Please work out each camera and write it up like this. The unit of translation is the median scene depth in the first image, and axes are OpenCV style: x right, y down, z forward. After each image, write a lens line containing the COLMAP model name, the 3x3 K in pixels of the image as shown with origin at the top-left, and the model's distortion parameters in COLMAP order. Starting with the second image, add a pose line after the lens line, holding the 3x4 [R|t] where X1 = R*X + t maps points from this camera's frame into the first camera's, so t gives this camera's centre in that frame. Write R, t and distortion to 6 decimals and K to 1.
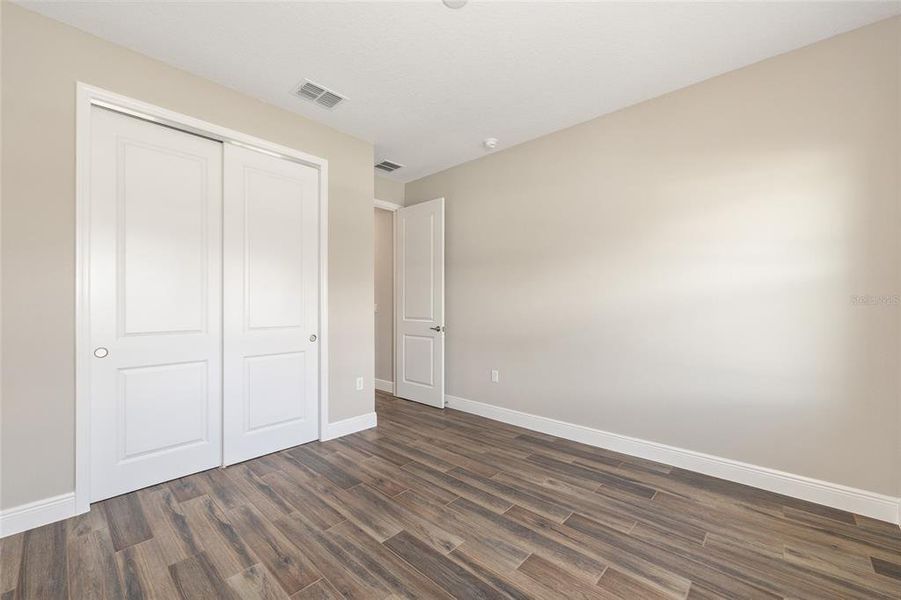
lens RADIAL K [[364.0, 0, 449.5], [0, 364.0, 301.6], [0, 0, 1]] dist [0.000187, 0.000882]
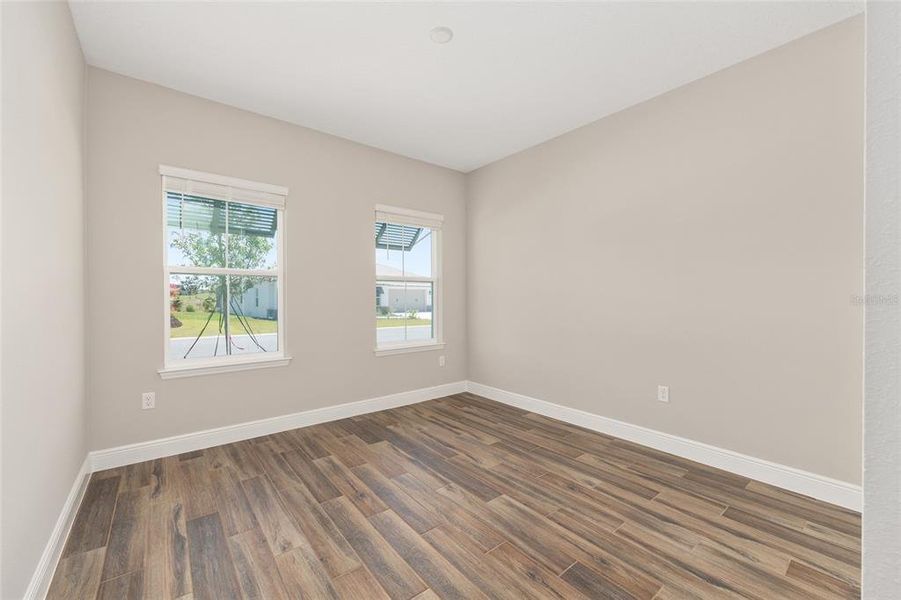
lens RADIAL K [[364.0, 0, 451.4], [0, 364.0, 299.4], [0, 0, 1]] dist [0.000187, 0.000882]
pose [[-0.989331, 0.000701, 0.145681, -0.179135], [0.000905, 0.999999, 0.001337, 0.014840], [-0.145679, 0.001455, -0.989331, 2.071558]]
